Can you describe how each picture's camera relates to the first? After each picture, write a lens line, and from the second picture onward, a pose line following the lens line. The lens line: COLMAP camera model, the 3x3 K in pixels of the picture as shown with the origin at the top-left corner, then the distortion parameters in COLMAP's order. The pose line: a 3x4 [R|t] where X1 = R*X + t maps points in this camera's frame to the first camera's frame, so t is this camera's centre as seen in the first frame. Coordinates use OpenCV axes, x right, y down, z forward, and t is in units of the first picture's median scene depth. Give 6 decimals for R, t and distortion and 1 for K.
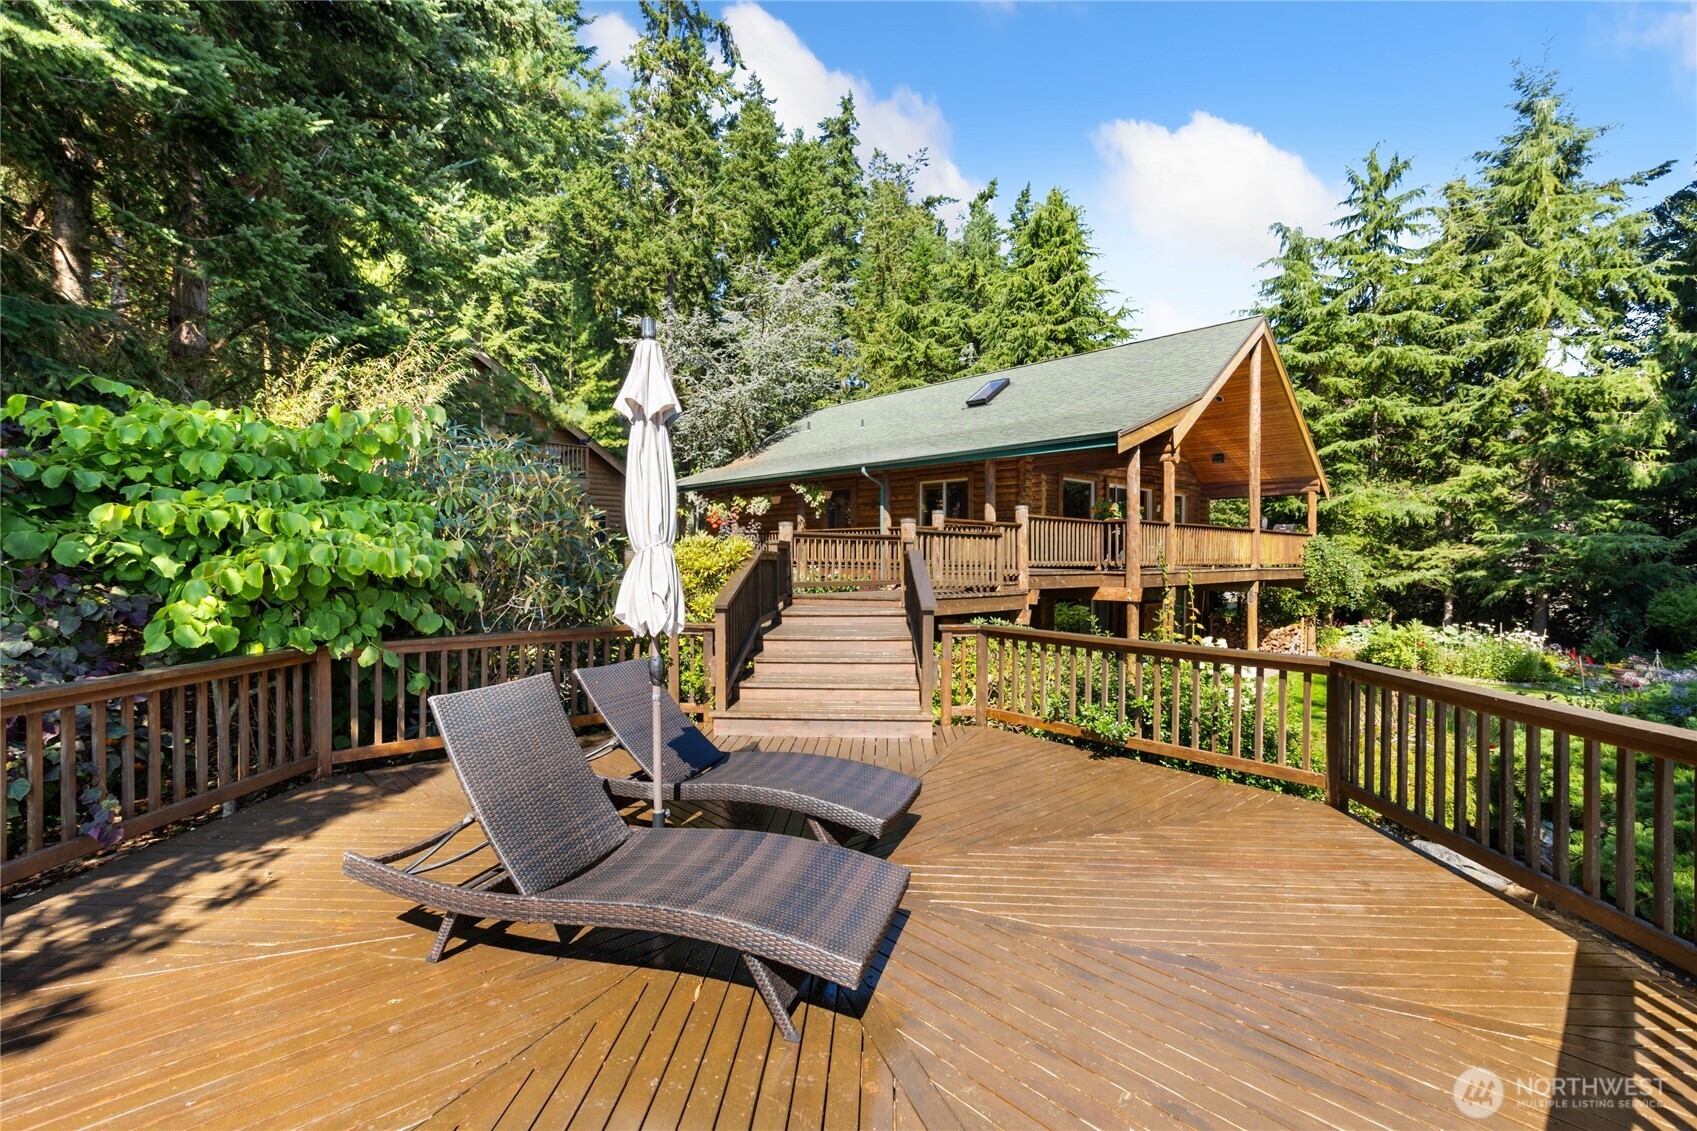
lens RADIAL K [[748.5, 0, 848.4], [0, 748.5, 563.7], [0, 0, 1]] dist [0.004778, -0.001715]
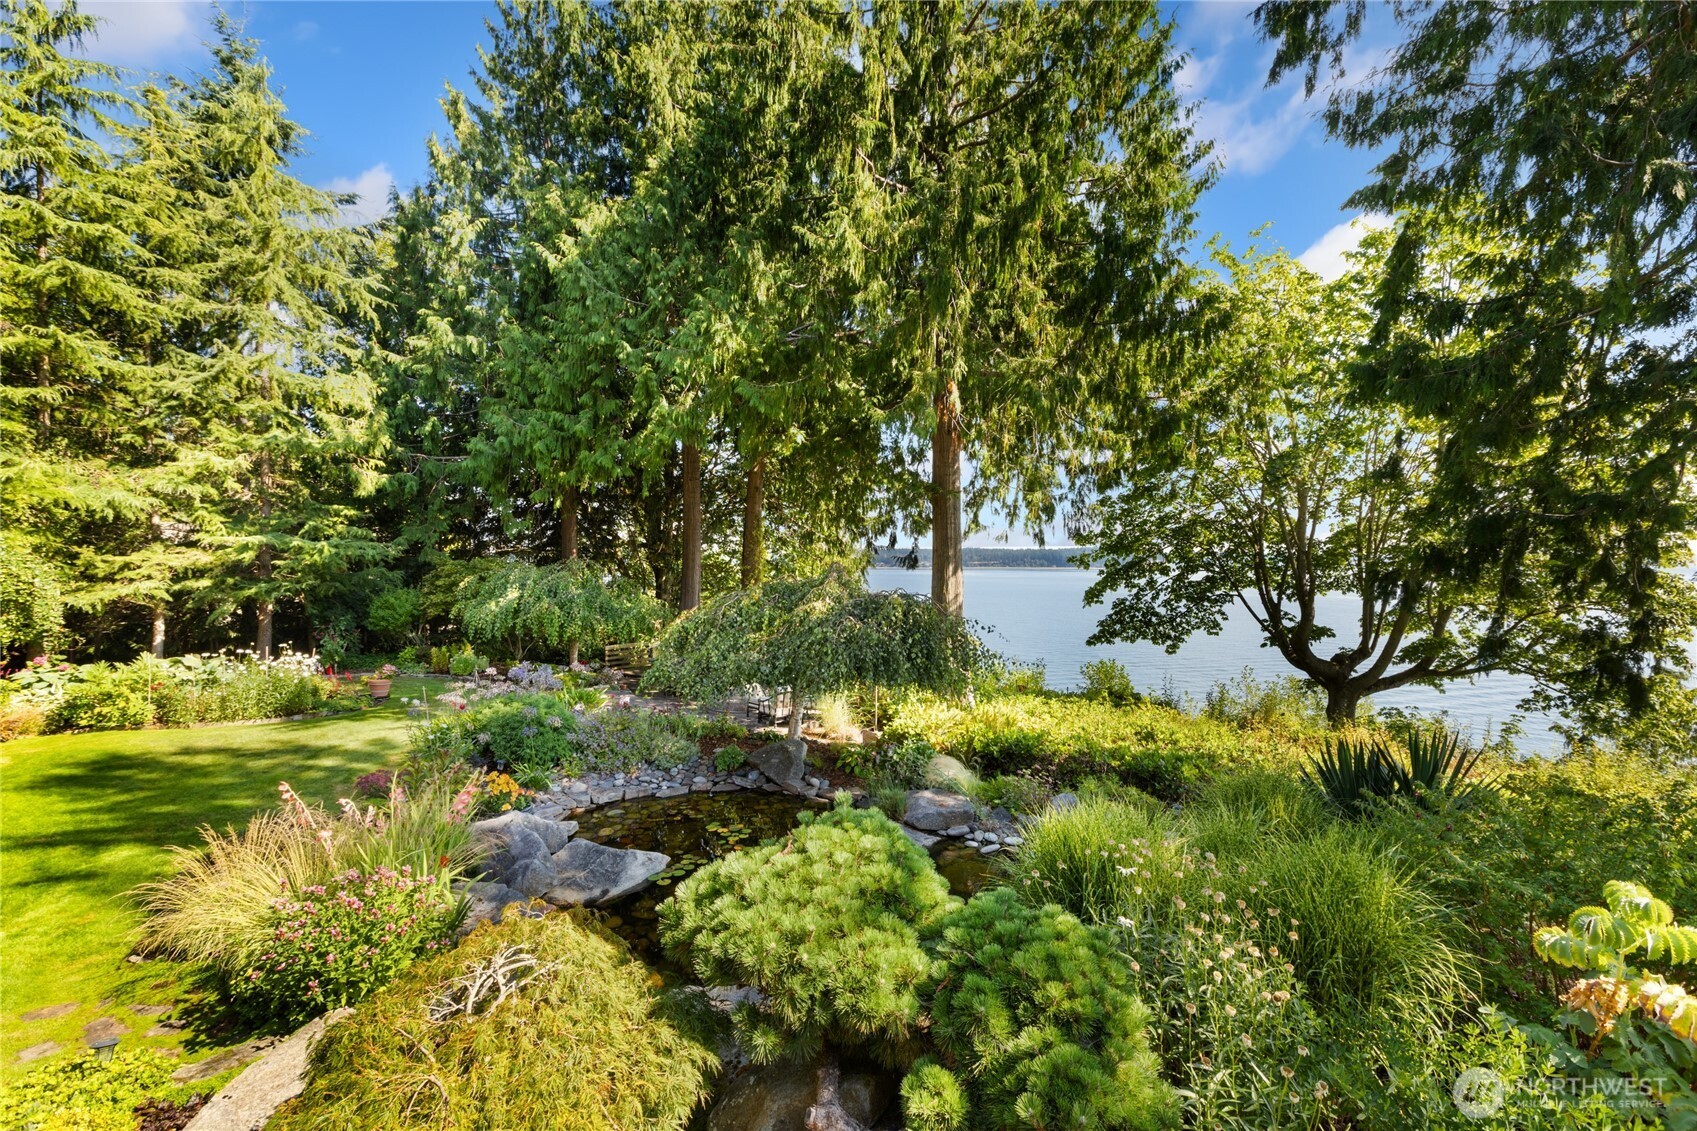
lens RADIAL K [[748.5, 0, 836.2], [0, 748.5, 567.4], [0, 0, 1]] dist [0.004778, -0.001715]
pose [[0.093724, -0.010697, 0.995541, 0.089439], [0.006157, 0.999929, 0.010165, -0.008970], [-0.995579, 0.005177, 0.093783, 0.233076]]
